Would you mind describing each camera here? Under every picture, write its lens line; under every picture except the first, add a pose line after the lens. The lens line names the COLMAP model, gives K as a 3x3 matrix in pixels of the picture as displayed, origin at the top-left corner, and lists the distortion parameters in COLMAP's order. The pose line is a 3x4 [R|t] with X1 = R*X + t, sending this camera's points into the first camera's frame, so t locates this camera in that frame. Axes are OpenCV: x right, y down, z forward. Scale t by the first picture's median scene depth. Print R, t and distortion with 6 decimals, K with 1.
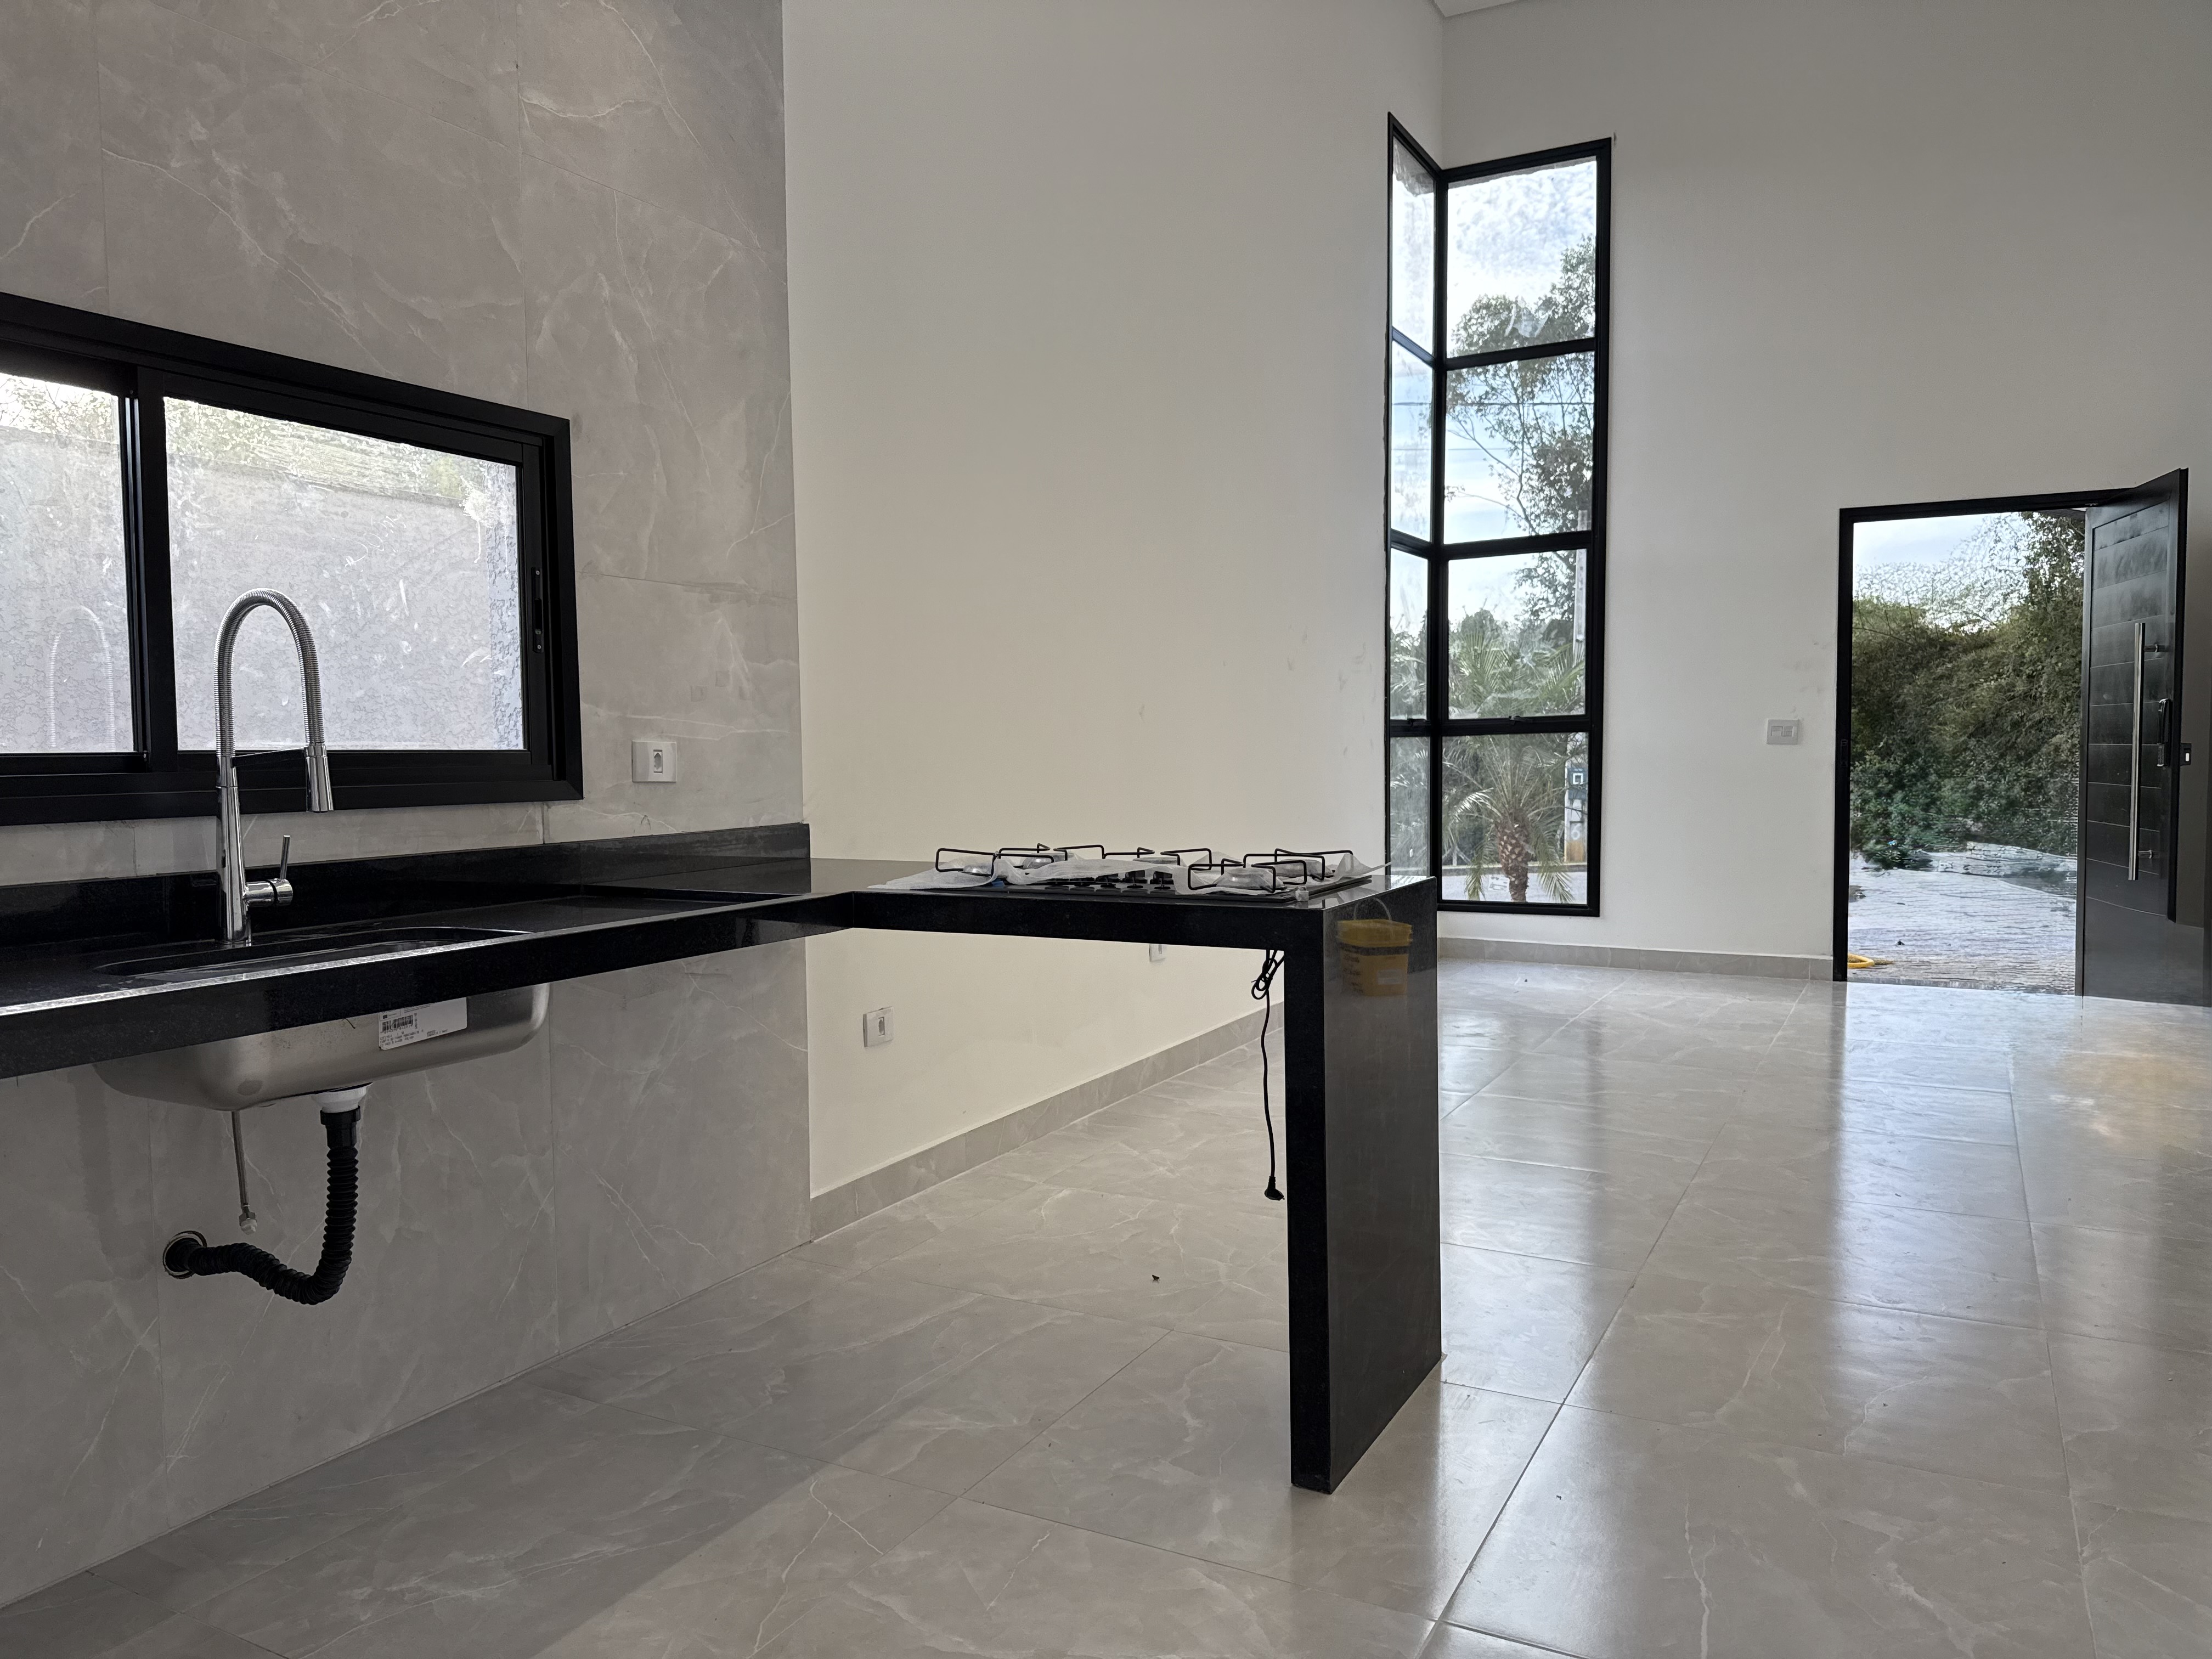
lens RADIAL K [[1547.9, 0, 1118.6], [0, 1547.9, 843.8], [0, 0, 1]] dist [0.028101, -0.040042]
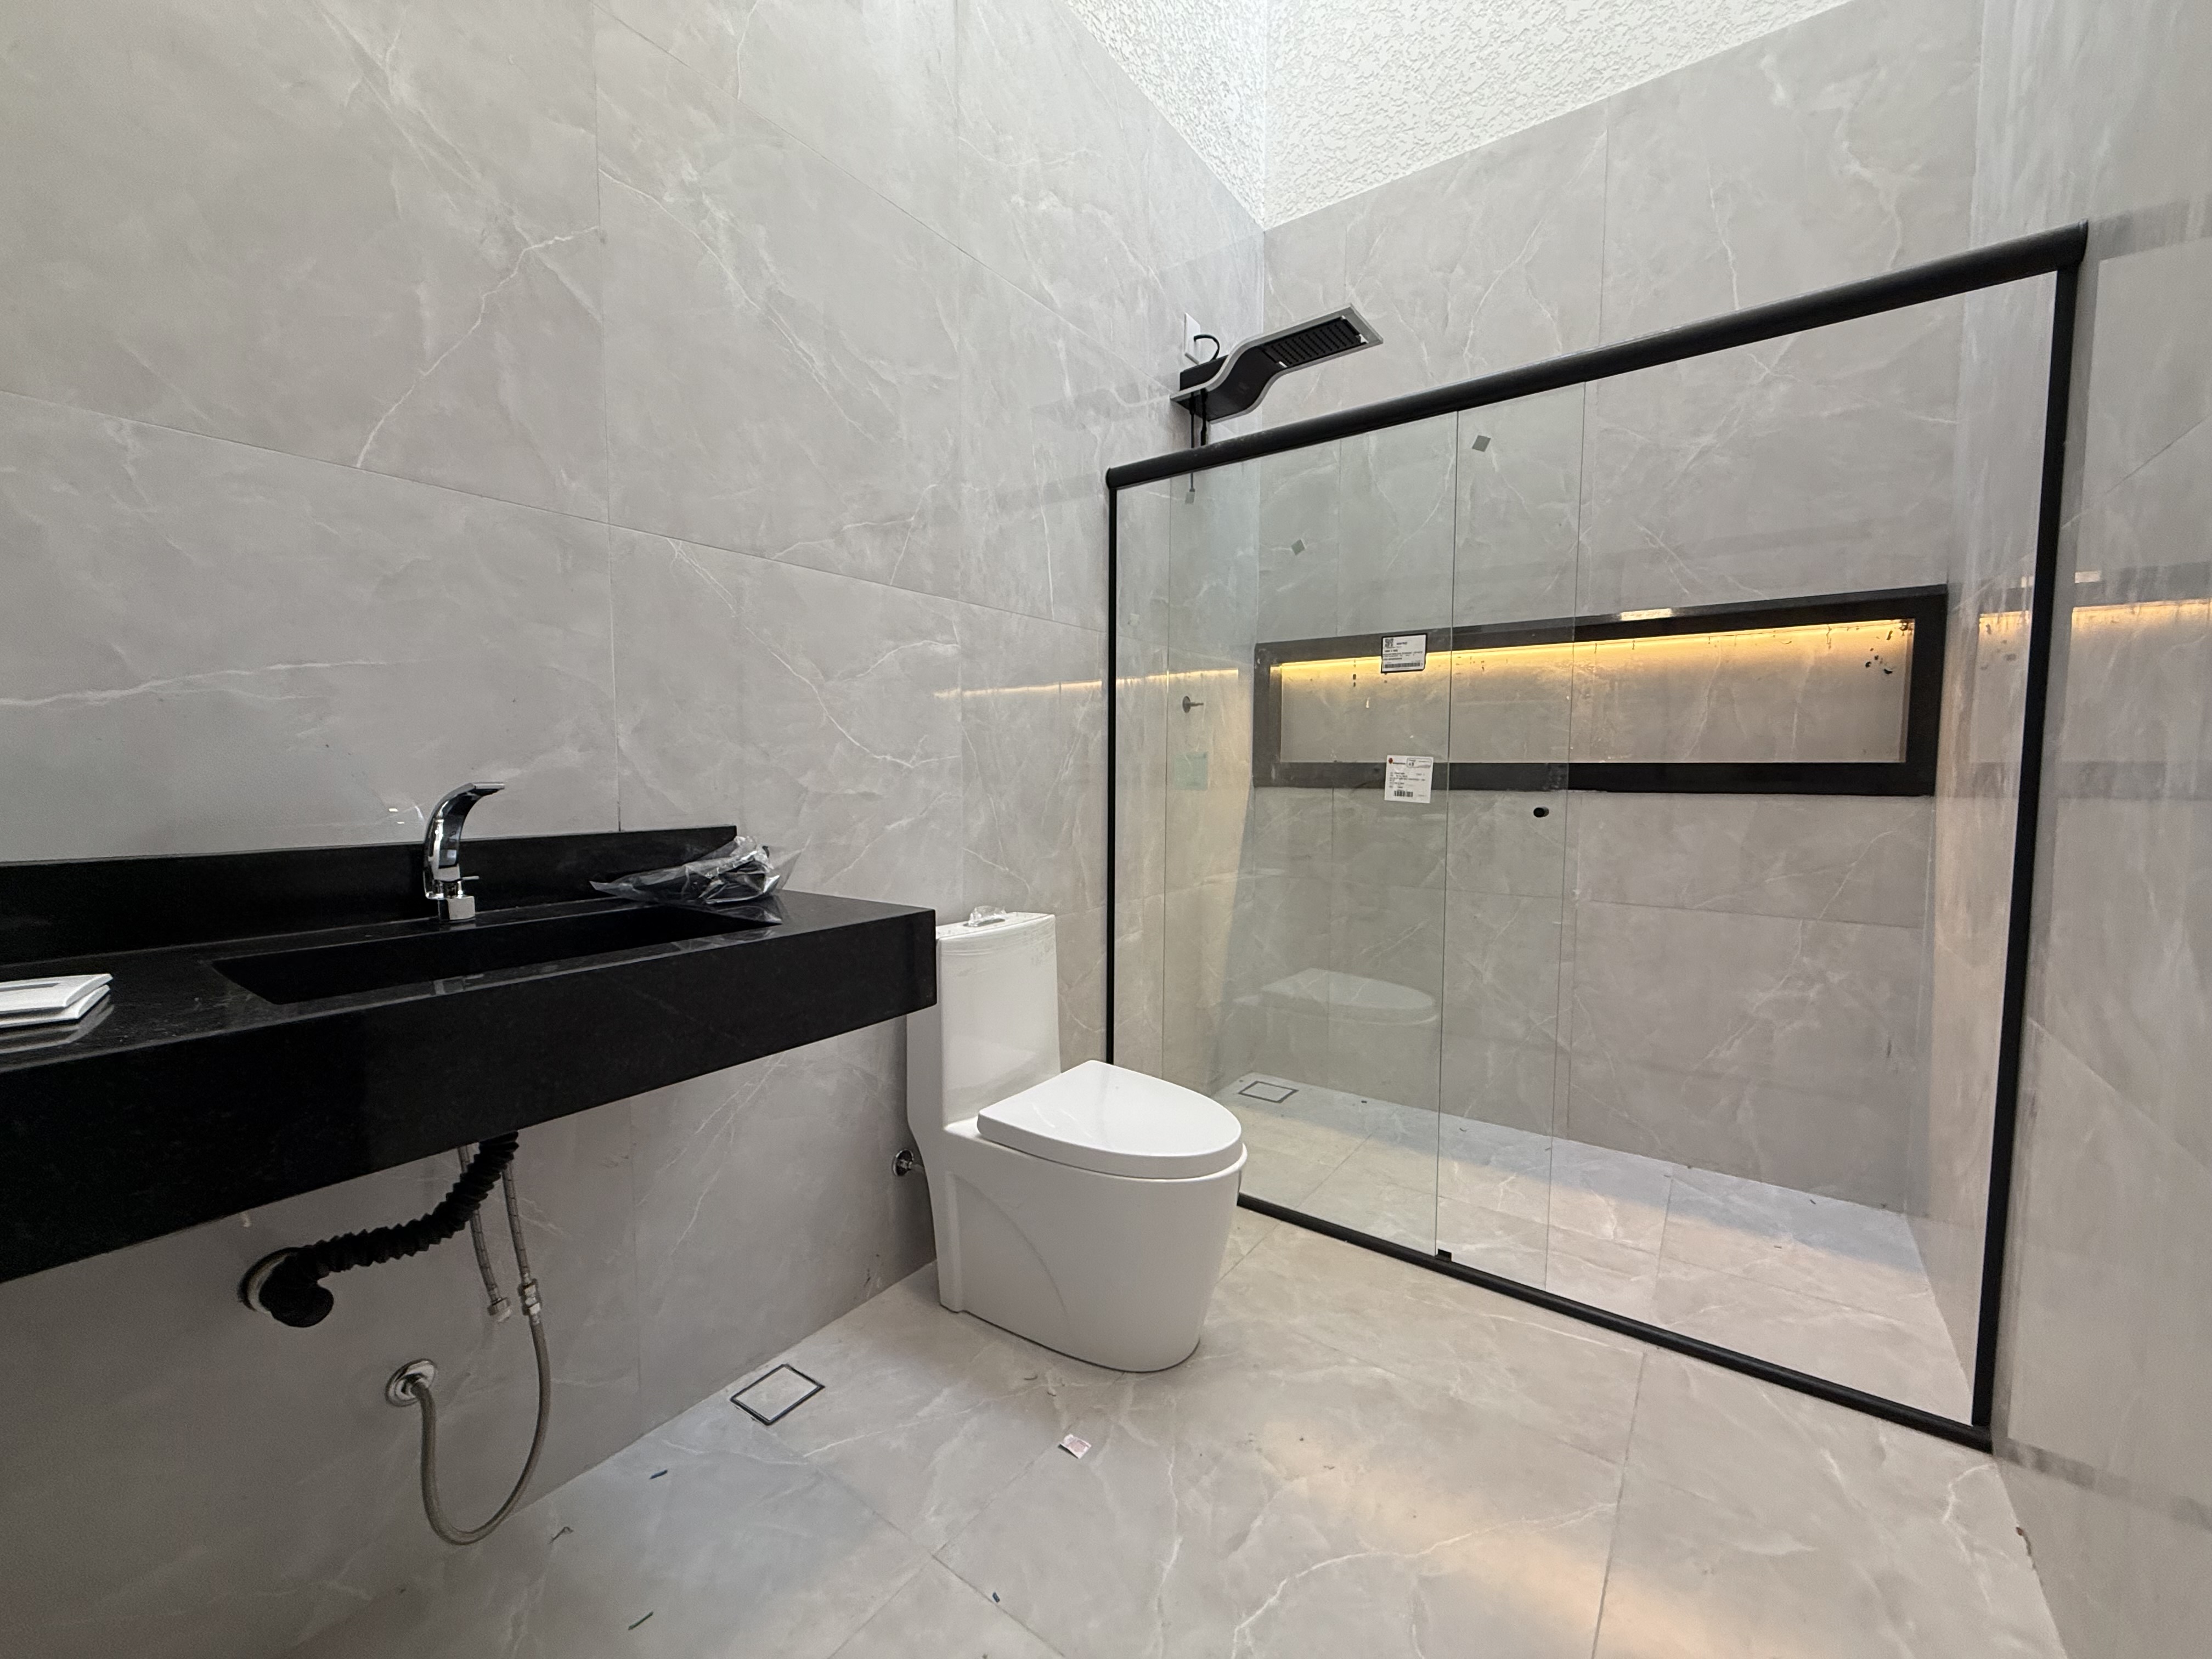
lens RADIAL K [[873.2, 0, 1111.1], [0, 873.2, 831.5], [0, 0, 1]] dist [-0.000936, -0.000582]
pose [[0.990494, 0.022345, -0.135730, -0.155055], [-0.022642, 0.999743, -0.000638, -0.003877], [0.135681, 0.003705, 0.990746, 0.325724]]
